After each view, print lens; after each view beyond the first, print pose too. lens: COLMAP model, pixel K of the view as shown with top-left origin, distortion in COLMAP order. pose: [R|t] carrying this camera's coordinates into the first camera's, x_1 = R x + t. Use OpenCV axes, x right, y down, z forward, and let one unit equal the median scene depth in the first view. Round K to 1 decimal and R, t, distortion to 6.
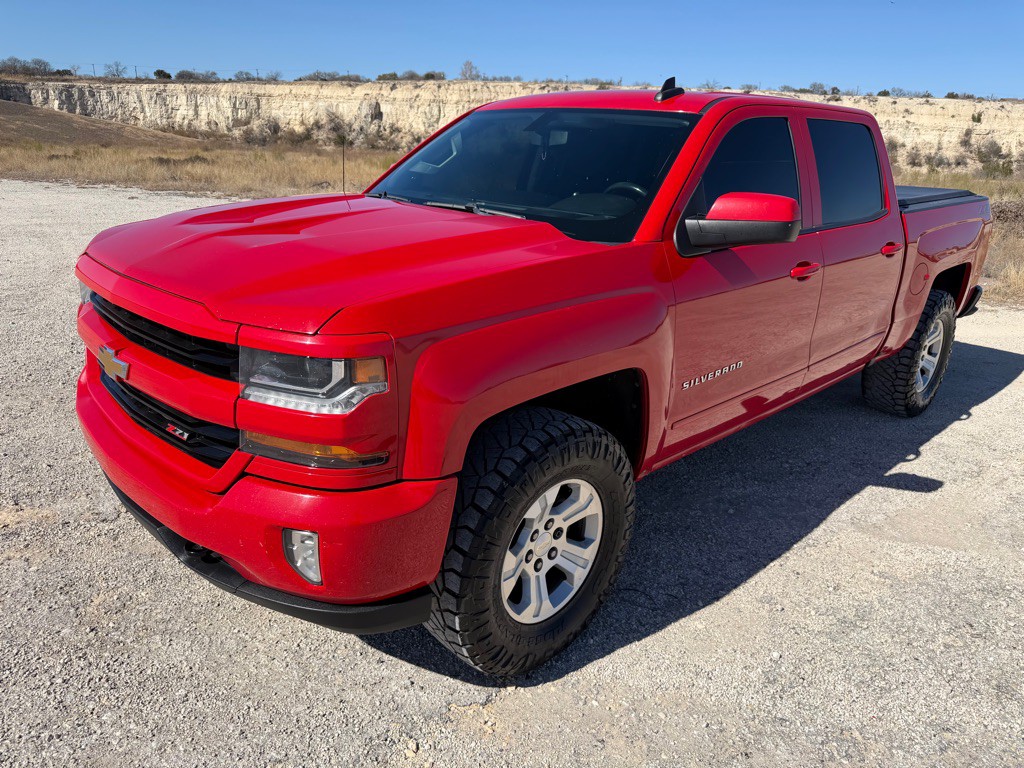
lens RADIAL K [[747.3, 0, 512.0], [0, 747.3, 384.0], [0, 0, 1]] dist [0.030981, -0.040487]
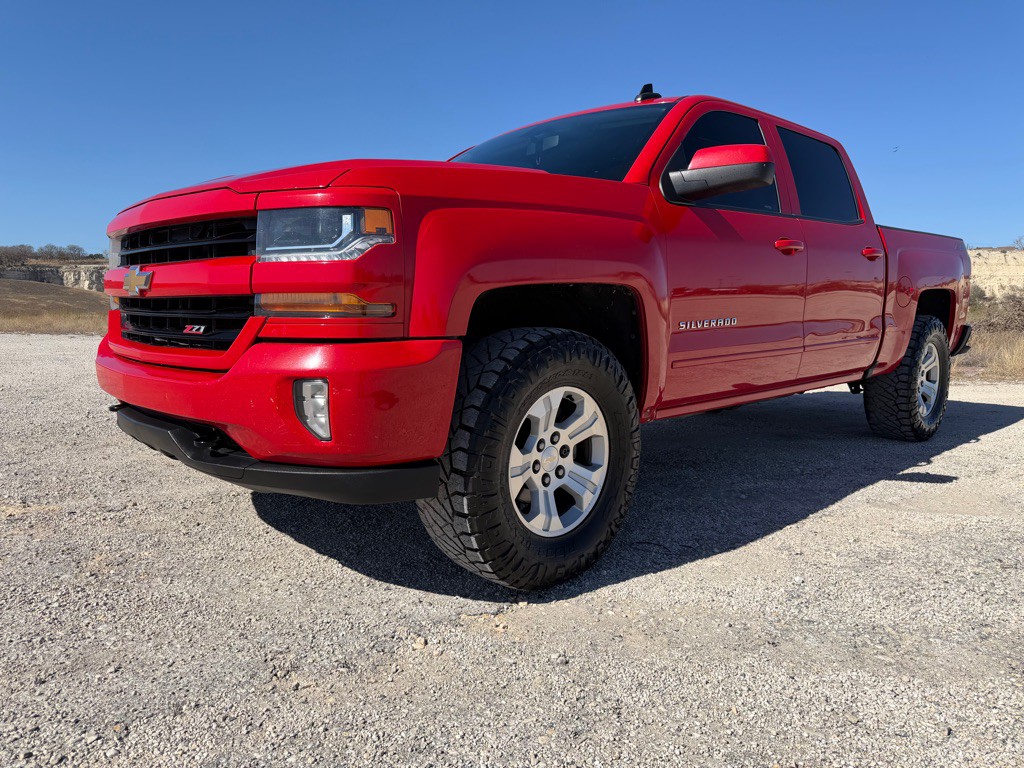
lens RADIAL K [[747.3, 0, 512.0], [0, 747.3, 384.0], [0, 0, 1]] dist [0.030981, -0.040487]
pose [[0.999364, -0.034746, -0.007977, 0.001965], [0.032149, 0.975078, -0.219521, 0.319295], [0.015406, 0.219125, 0.975575, 0.002416]]
